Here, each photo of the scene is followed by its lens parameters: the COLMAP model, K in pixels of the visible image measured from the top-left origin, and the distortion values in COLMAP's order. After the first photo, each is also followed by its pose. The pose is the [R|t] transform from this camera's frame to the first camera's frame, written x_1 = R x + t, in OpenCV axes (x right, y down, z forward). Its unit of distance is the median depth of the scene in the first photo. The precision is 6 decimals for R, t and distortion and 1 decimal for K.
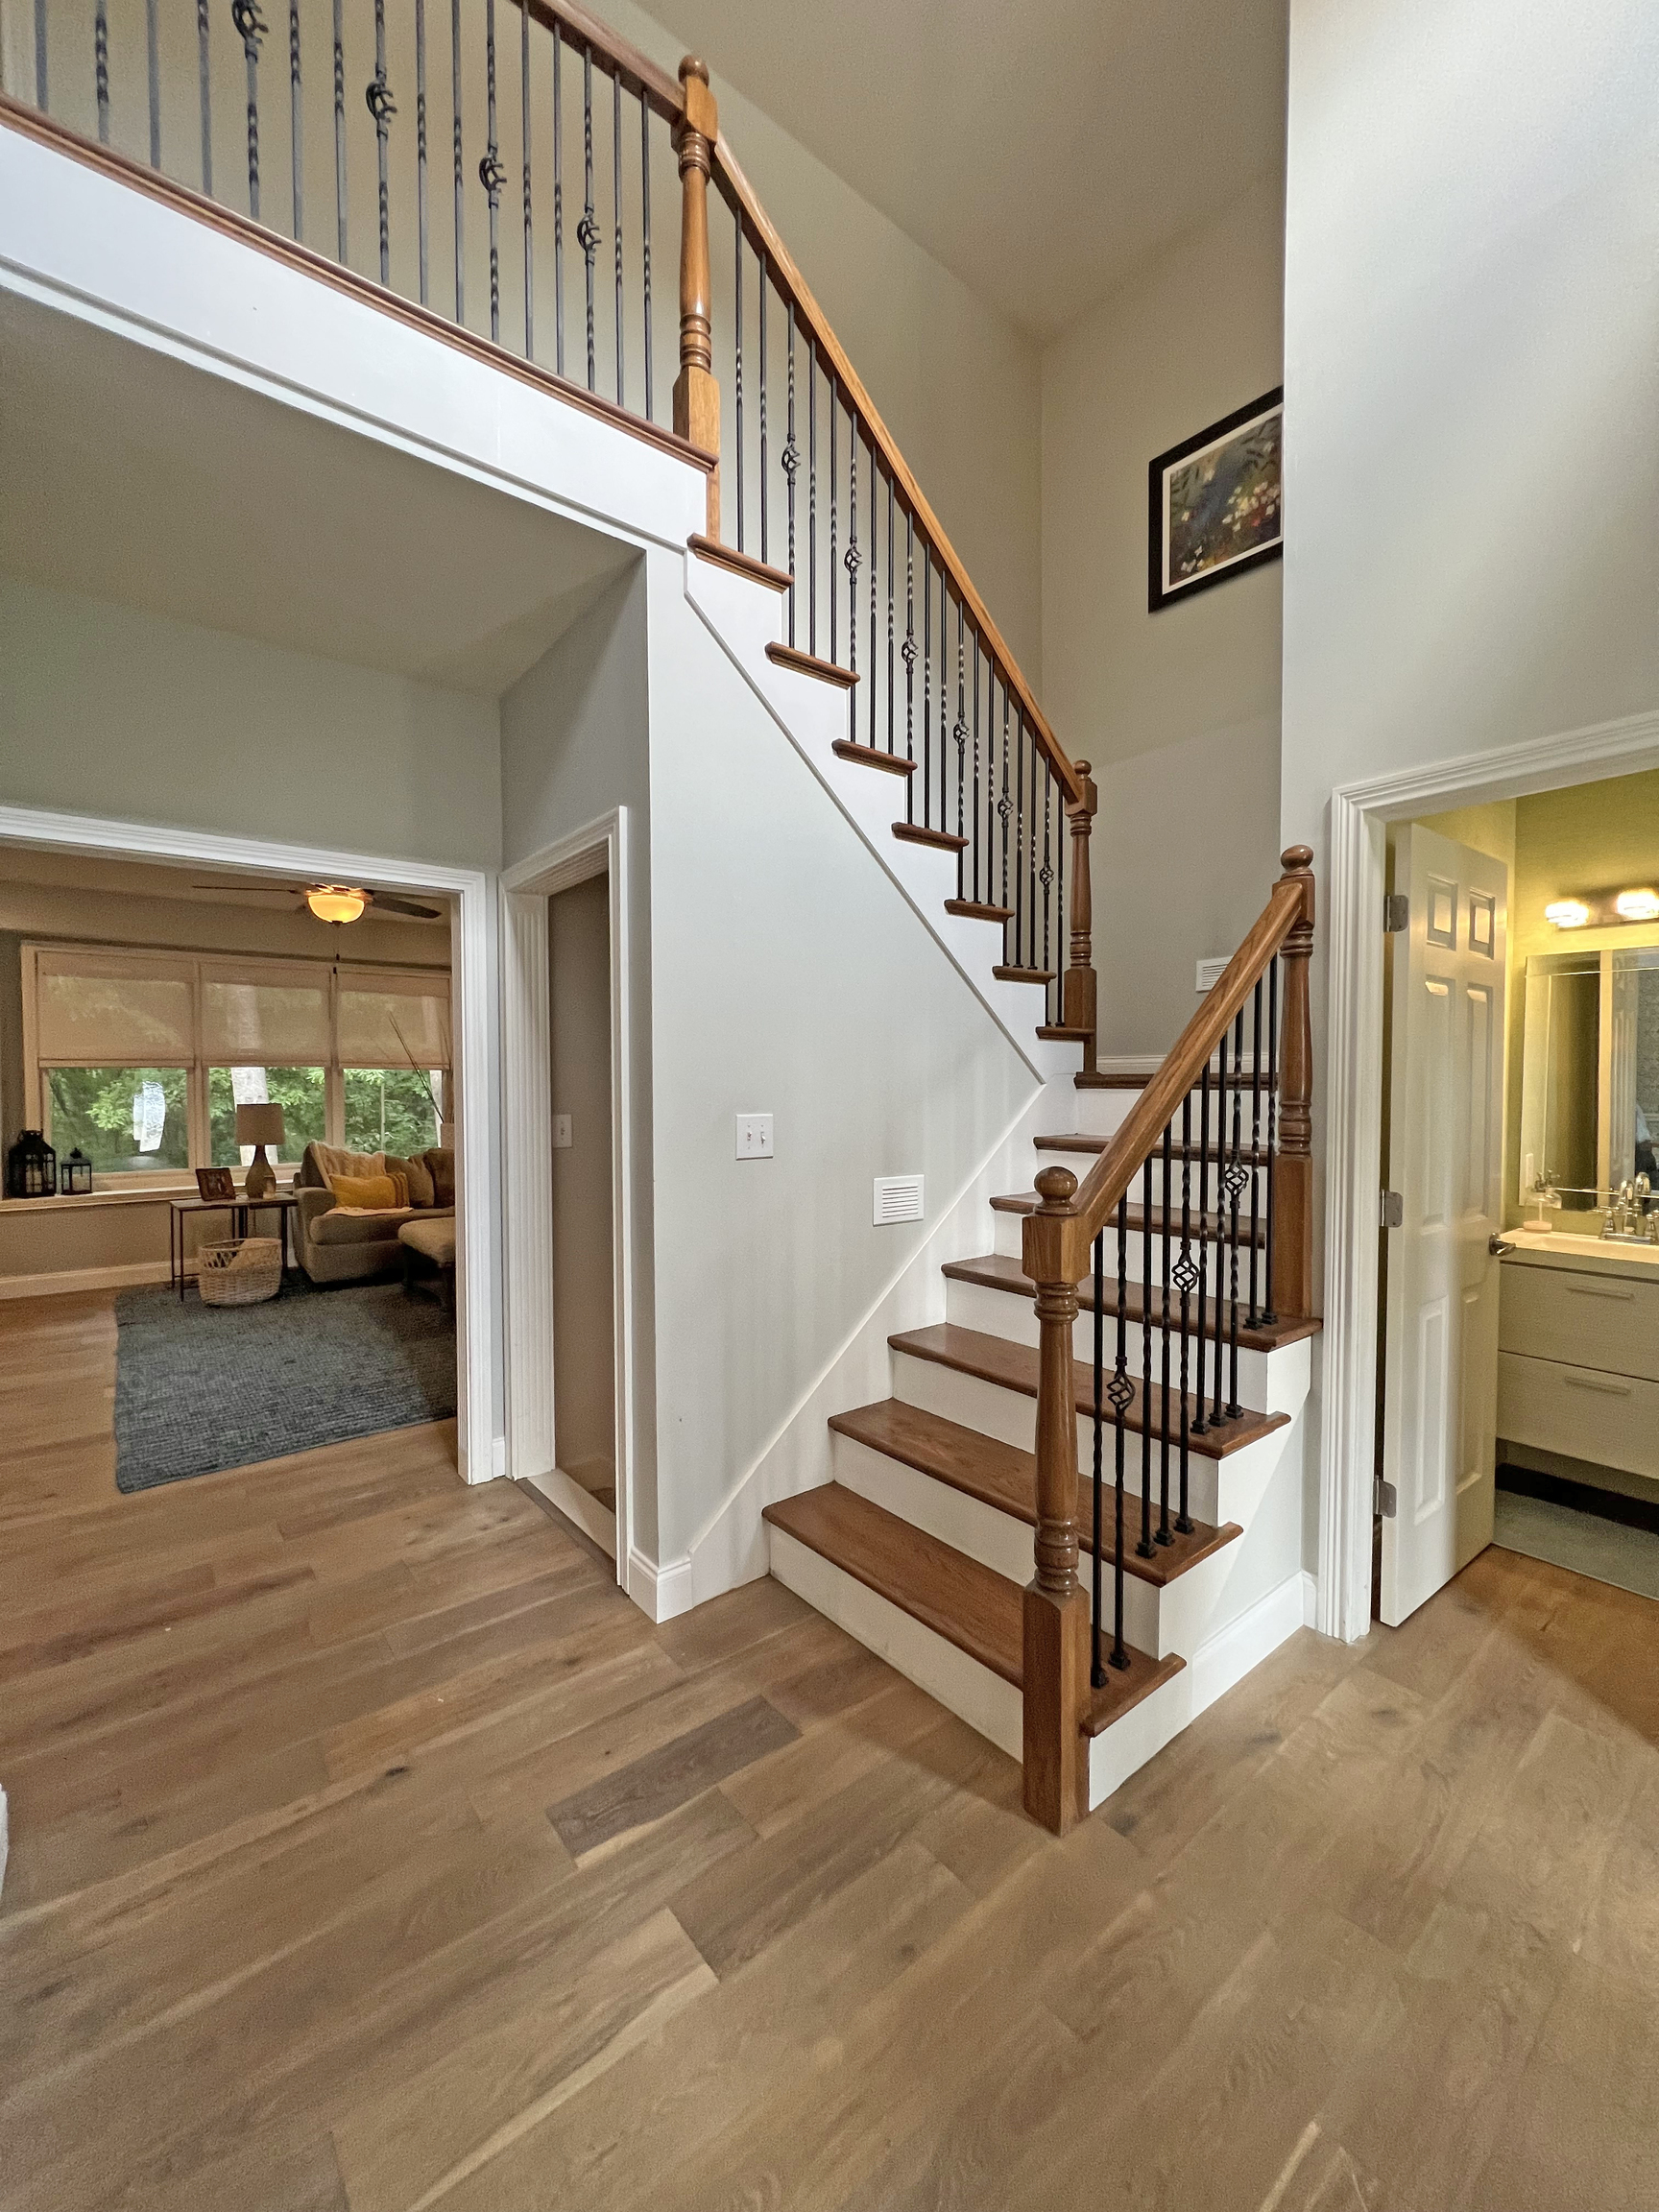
lens RADIAL K [[884.7, 0, 832.5], [0, 884.7, 1107.0], [0, 0, 1]] dist [-0.001517, 0.000783]
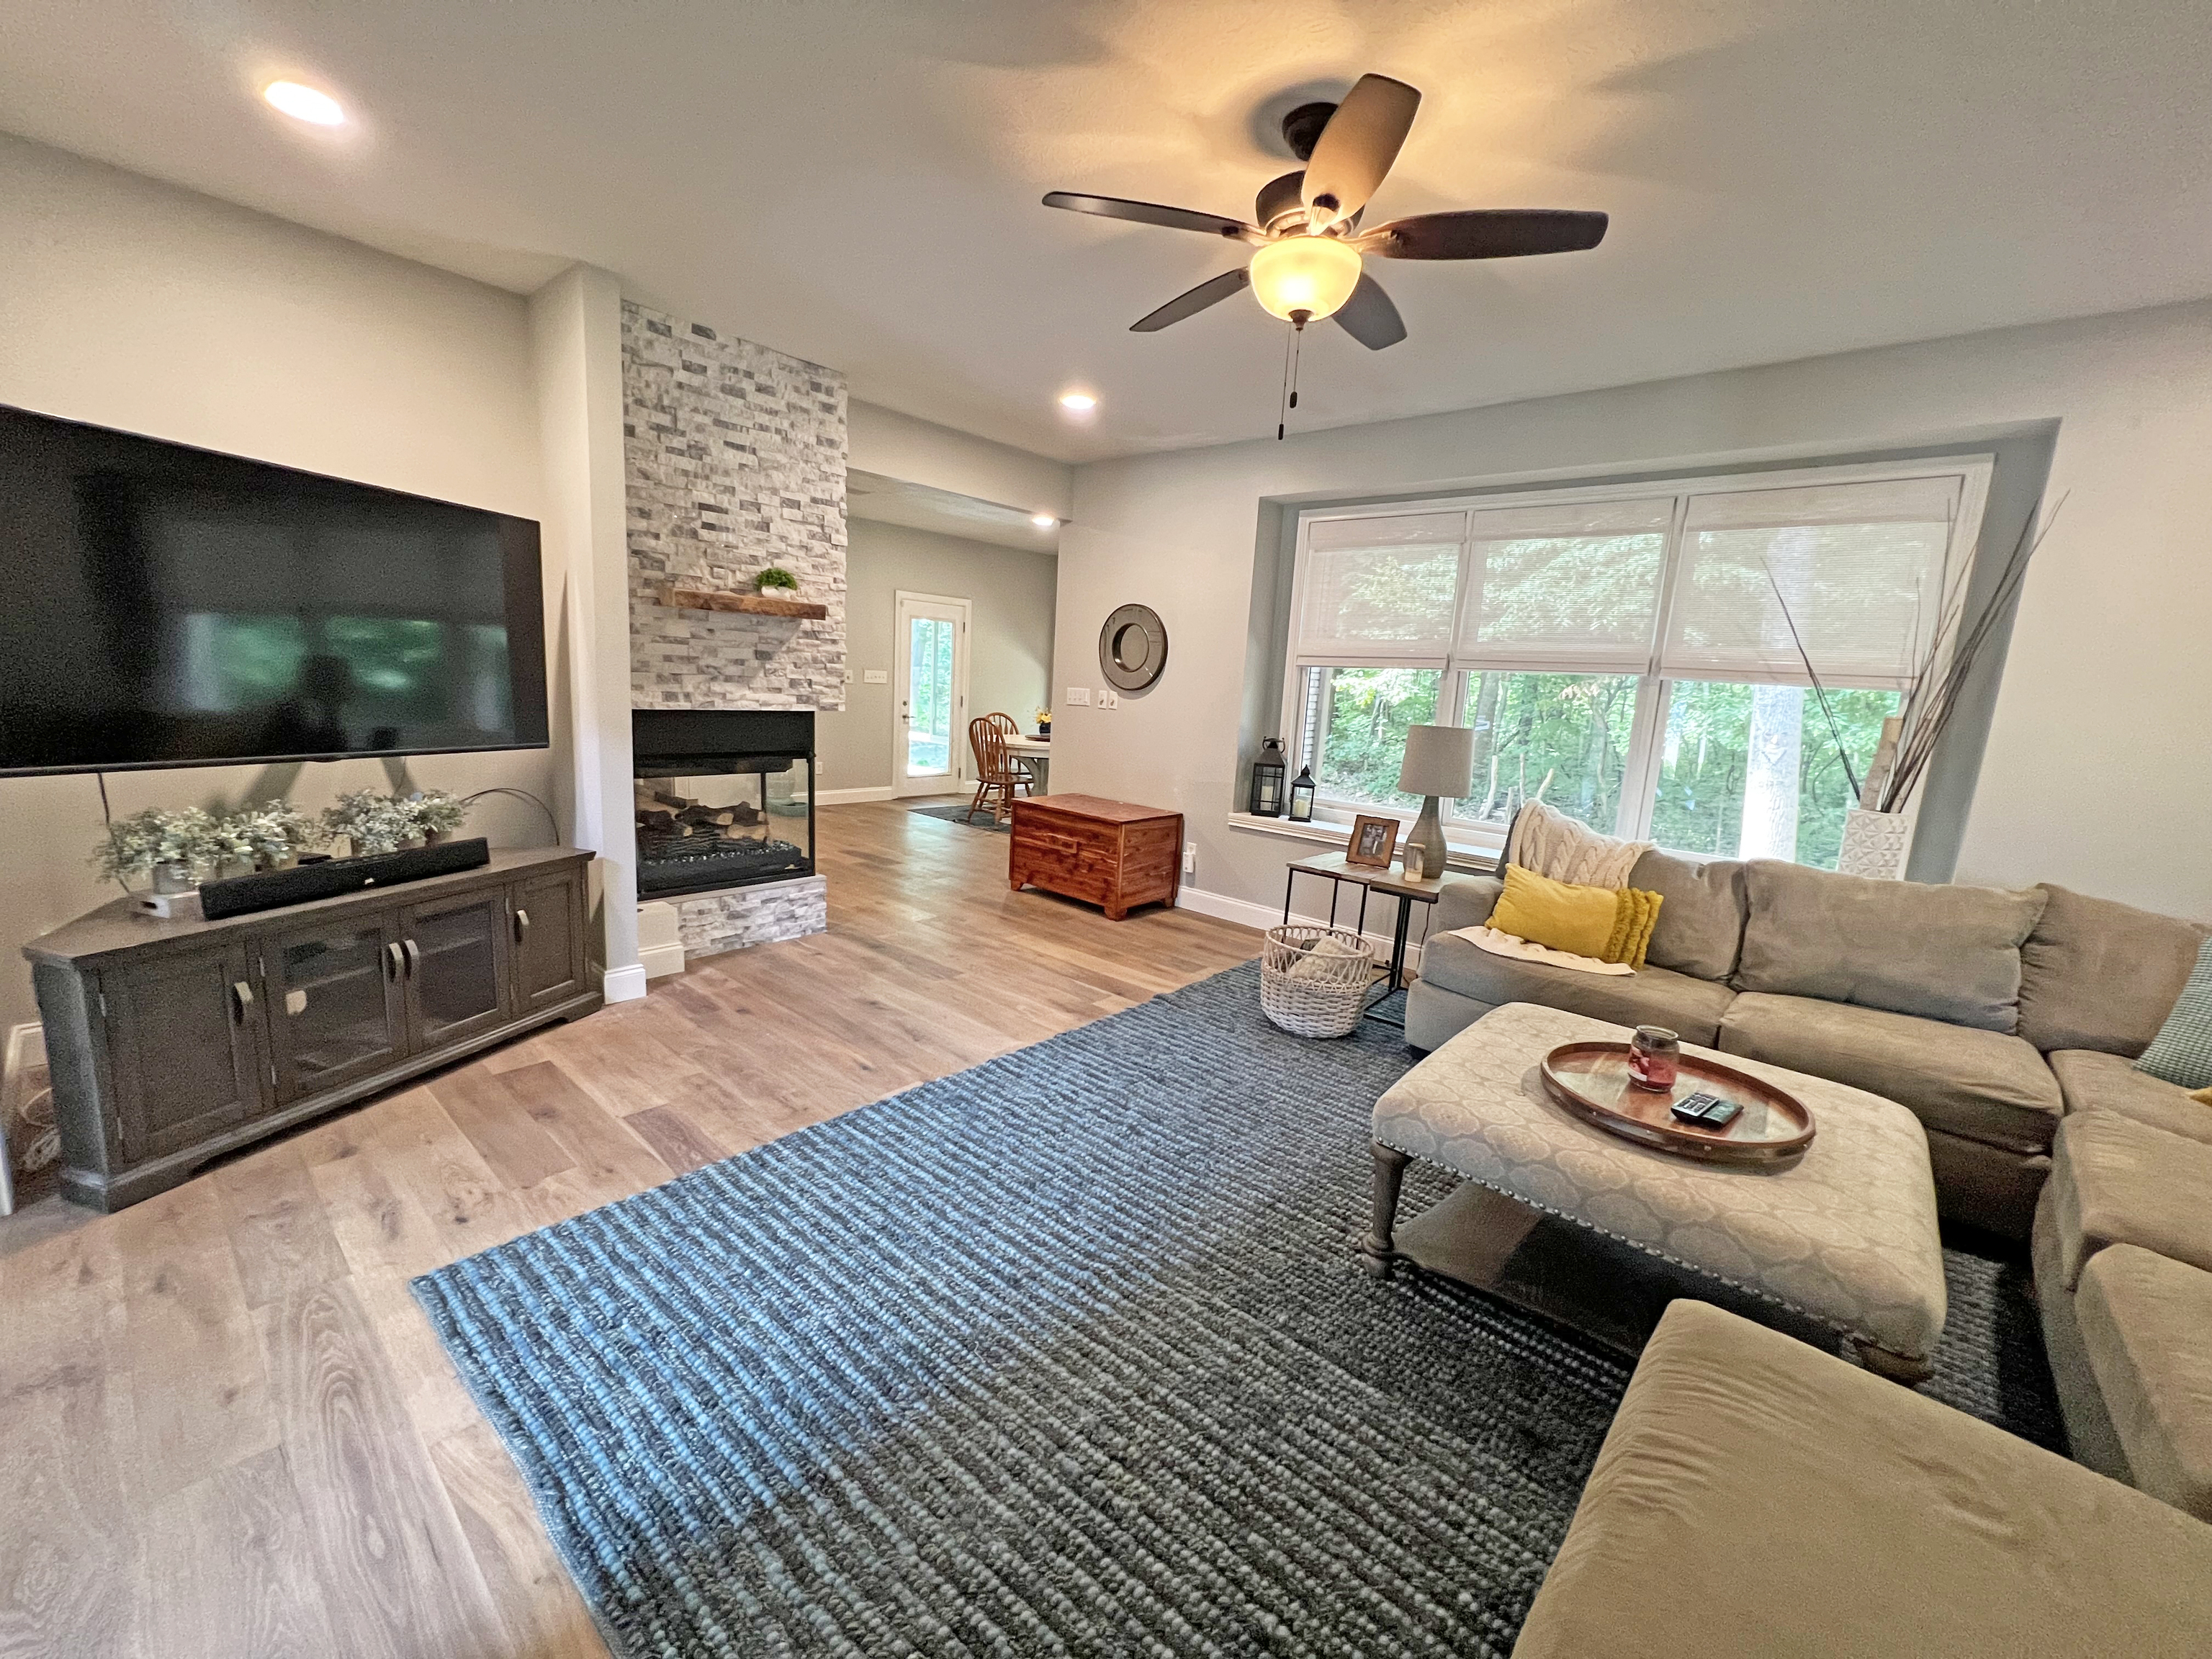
lens RADIAL K [[884.7, 0, 1107.0], [0, 884.7, 829.9], [0, 0, 1]] dist [-0.001517, 0.000783]
pose [[0.167977, 0.183270, -0.968605, -0.080421], [-0.086107, 0.981539, 0.170784, -0.019556], [0.982023, 0.054716, 0.180657, 0.684399]]
